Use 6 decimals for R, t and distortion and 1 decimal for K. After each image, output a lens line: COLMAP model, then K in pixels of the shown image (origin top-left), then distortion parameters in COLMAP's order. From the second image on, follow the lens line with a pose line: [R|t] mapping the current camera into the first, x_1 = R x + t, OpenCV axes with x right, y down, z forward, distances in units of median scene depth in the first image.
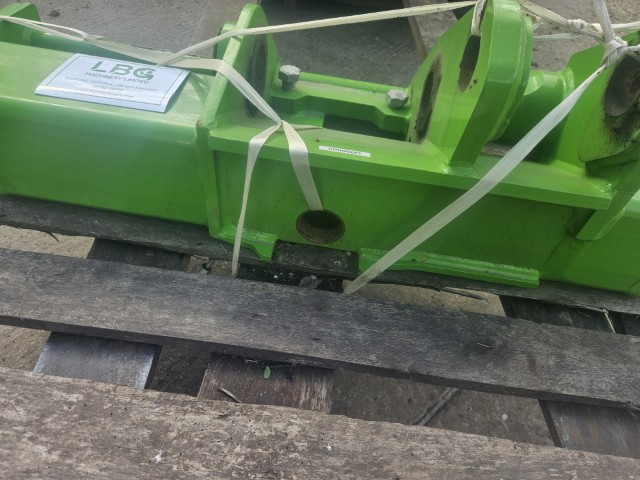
lens RADIAL K [[429.8, 0, 320.0], [0, 429.8, 240.0], [0, 0, 1]] dist [0.061538, -0.056425]
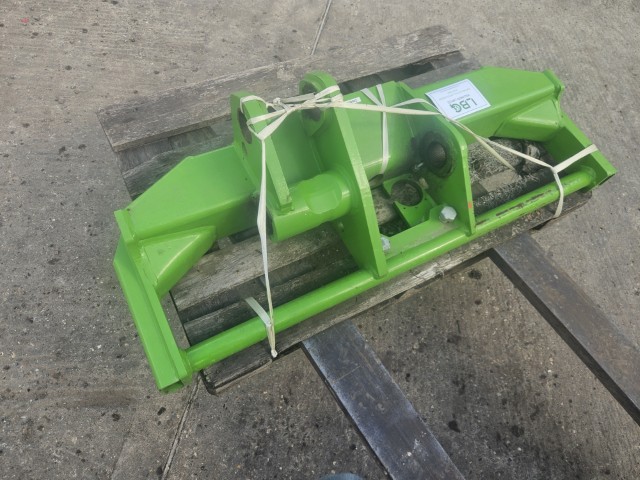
lens RADIAL K [[432.3, 0, 320.0], [0, 432.3, 245.2], [0, 0, 1]] dist [0.067201, -0.065575]
pose [[-0.782893, 0.411453, -0.466674, 1.666316], [-0.584315, -0.228658, 0.778647, -2.202624], [0.213668, 0.882282, 0.419433, 0.707360]]
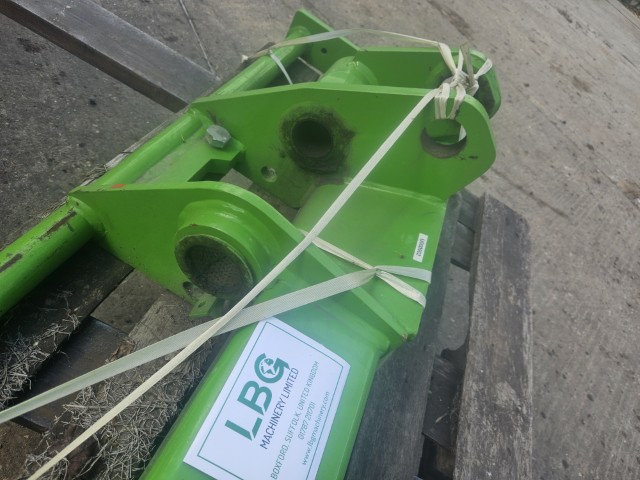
lens RADIAL K [[438.3, 0, 310.2], [0, 438.3, 233.5], [0, 0, 1]] dist [0.047766, -0.042457]
pose [[0.290828, -0.728865, 0.619819, -0.843536], [0.369271, 0.683135, 0.630052, -1.223532], [-0.882643, 0.045644, 0.467823, 0.724412]]
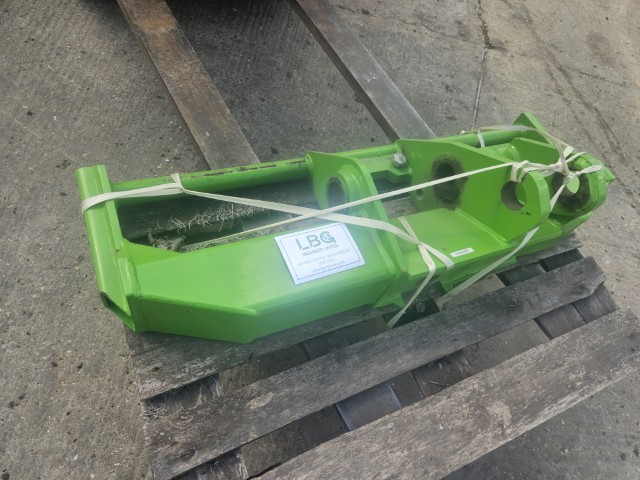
lens RADIAL K [[432.3, 0, 320.0], [0, 432.3, 245.2], [0, 0, 1]] dist [0.067201, -0.065575]
pose [[0.859003, -0.361840, 0.362196, -1.232051], [0.252056, 0.914671, 0.315983, -1.057678], [-0.445625, -0.180137, 0.876909, -0.420544]]
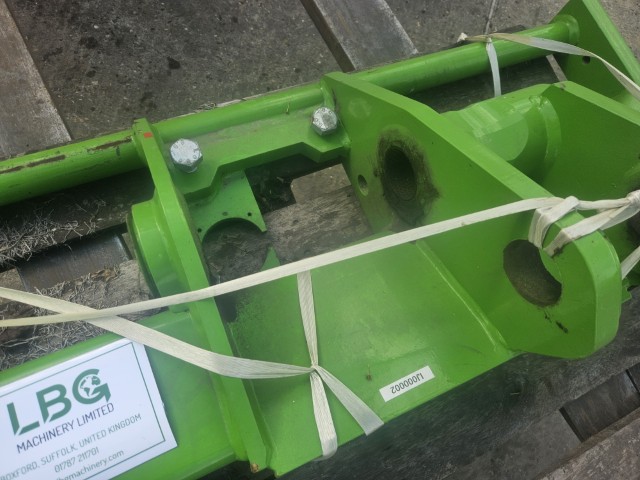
lens RADIAL K [[438.3, 0, 310.2], [0, 438.3, 233.5], [0, 0, 1]] dist [0.047766, -0.042457]
pose [[0.868796, -0.455358, 0.194534, -0.160141], [0.296836, 0.793384, 0.531442, -1.049506], [-0.396336, -0.403970, 0.824455, 0.482276]]
